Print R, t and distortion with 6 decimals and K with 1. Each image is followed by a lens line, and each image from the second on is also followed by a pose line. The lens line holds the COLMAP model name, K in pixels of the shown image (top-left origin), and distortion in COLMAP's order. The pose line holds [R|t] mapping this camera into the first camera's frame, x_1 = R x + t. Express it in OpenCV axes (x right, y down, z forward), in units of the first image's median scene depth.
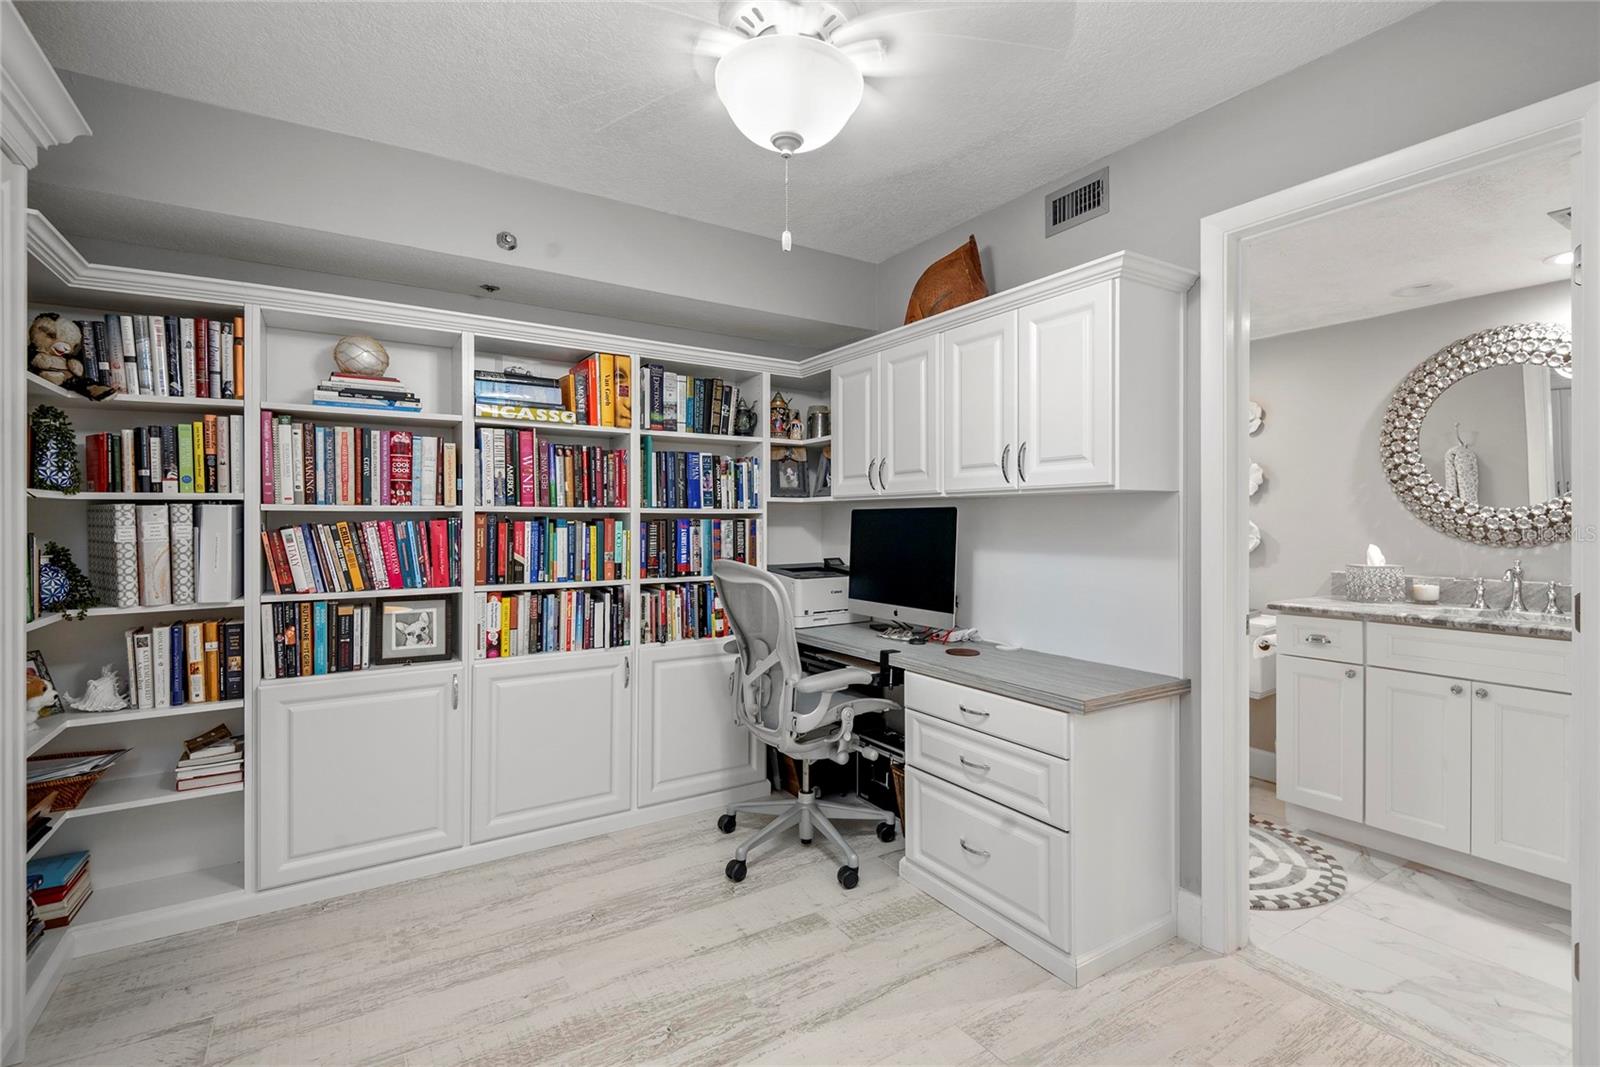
lens RADIAL K [[734.3, 0, 805.5], [0, 734.3, 518.6], [0, 0, 1]] dist [0.002268, -0.003733]
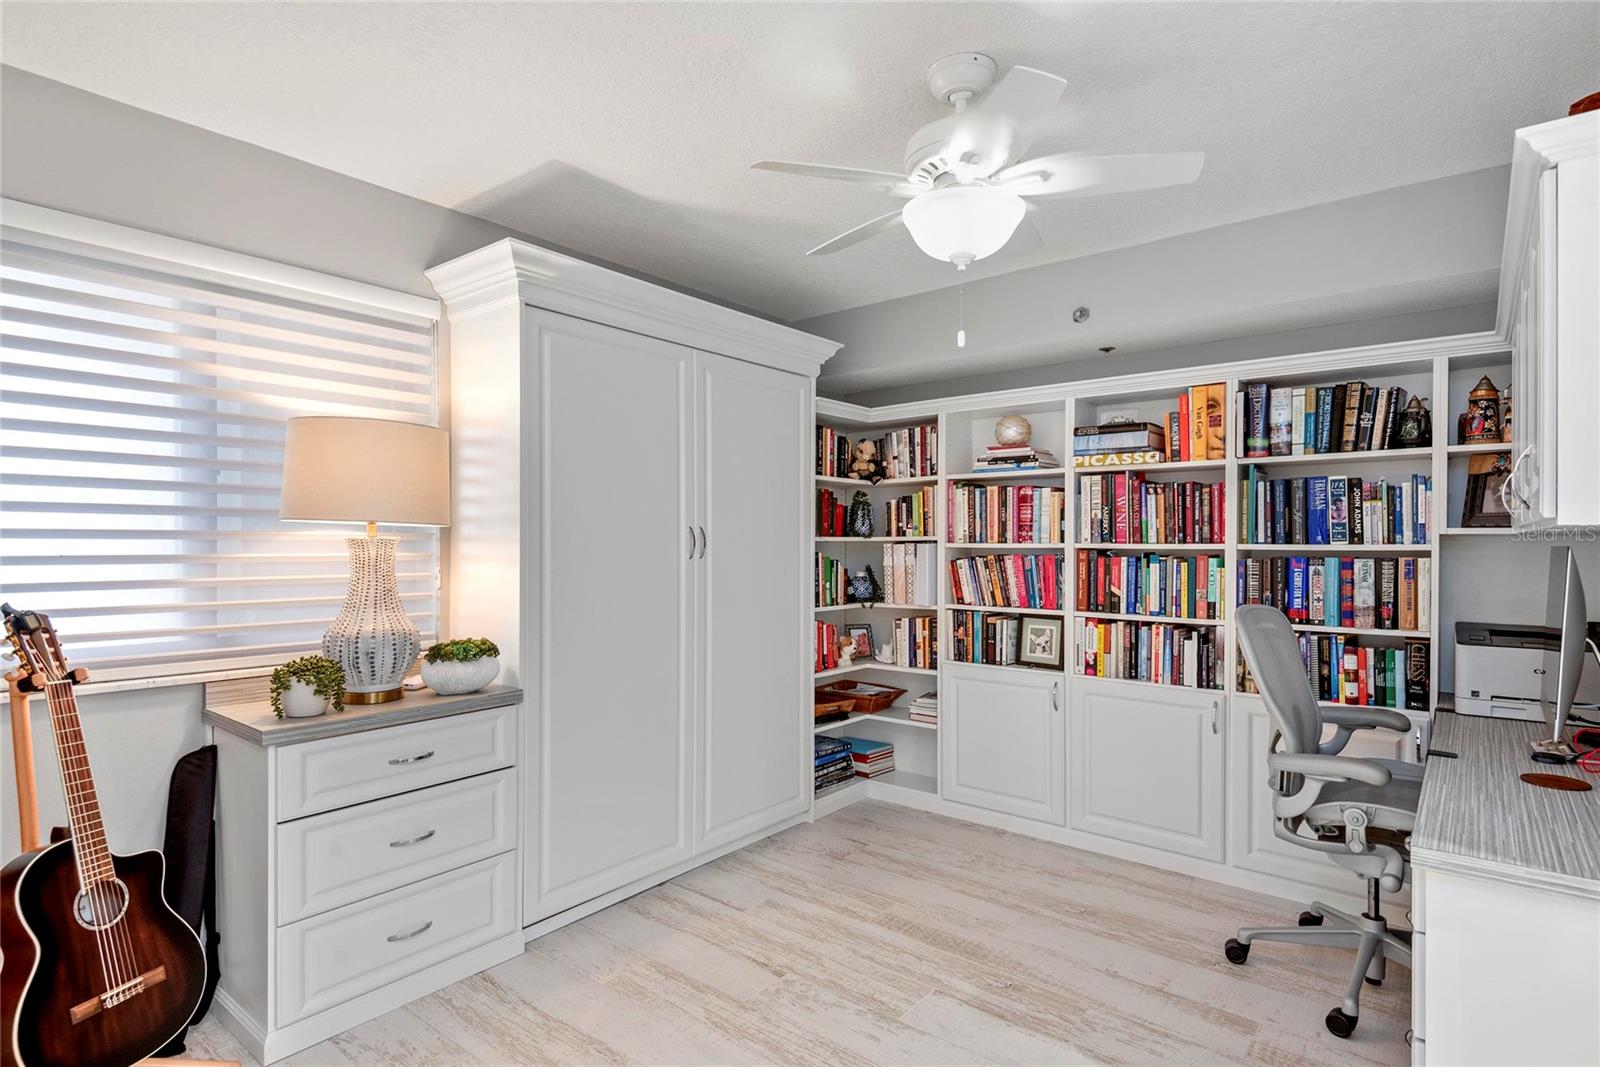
lens RADIAL K [[822.6, 0, 793.9], [0, 822.6, 545.4], [0, 0, 1]] dist [0.018127, -0.008651]
pose [[0.297918, 0.005315, -0.954577, 0.686422], [0.000876, 0.999983, 0.005841, -0.022238], [0.954591, -0.002577, 0.297908, 0.178226]]
